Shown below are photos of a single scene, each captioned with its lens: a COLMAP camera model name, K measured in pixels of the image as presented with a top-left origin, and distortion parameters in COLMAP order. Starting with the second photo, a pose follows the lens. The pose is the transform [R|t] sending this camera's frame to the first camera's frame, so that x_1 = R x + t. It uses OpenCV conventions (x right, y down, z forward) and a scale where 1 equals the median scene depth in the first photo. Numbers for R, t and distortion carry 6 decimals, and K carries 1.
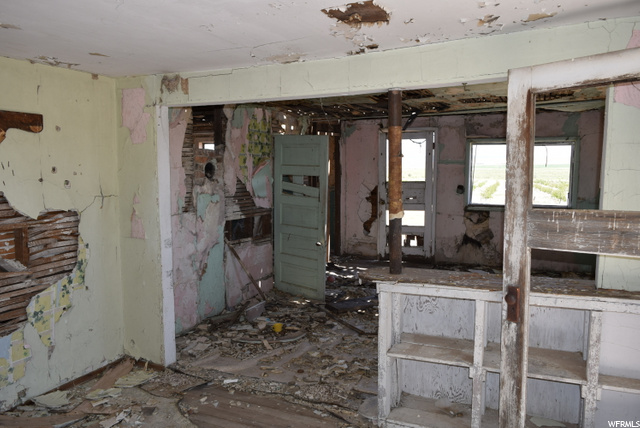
lens RADIAL K [[494.8, 0, 316.4], [0, 494.8, 213.8], [0, 0, 1]] dist [-0.028717, 0.011190]
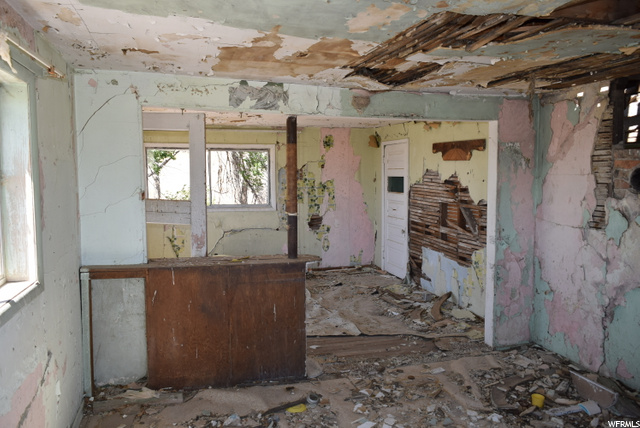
lens RADIAL K [[494.8, 0, 320.2], [0, 494.8, 213.4], [0, 0, 1]] dist [-0.028717, 0.011190]
pose [[-0.751929, 0.062996, -0.656227, 0.642140], [-0.057637, 0.985330, 0.160632, -0.138663], [0.656719, 0.158607, -0.737268, 1.351972]]
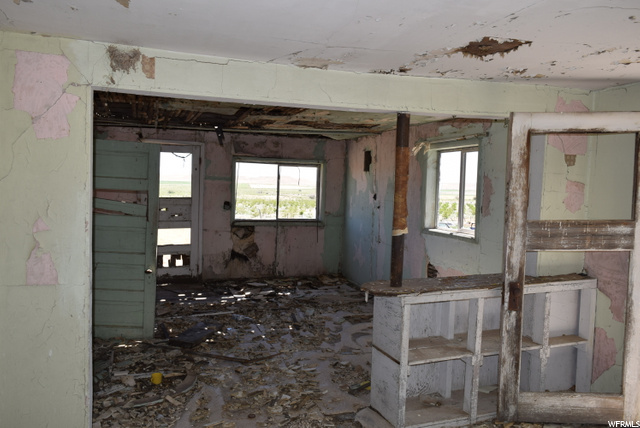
lens RADIAL K [[494.8, 0, 317.1], [0, 494.8, 213.1], [0, 0, 1]] dist [-0.028717, 0.011190]
pose [[0.716402, -0.017284, 0.697473, -0.481811], [0.039865, 0.999074, -0.016189, -0.017114], [-0.696548, 0.039402, 0.716428, 0.249972]]
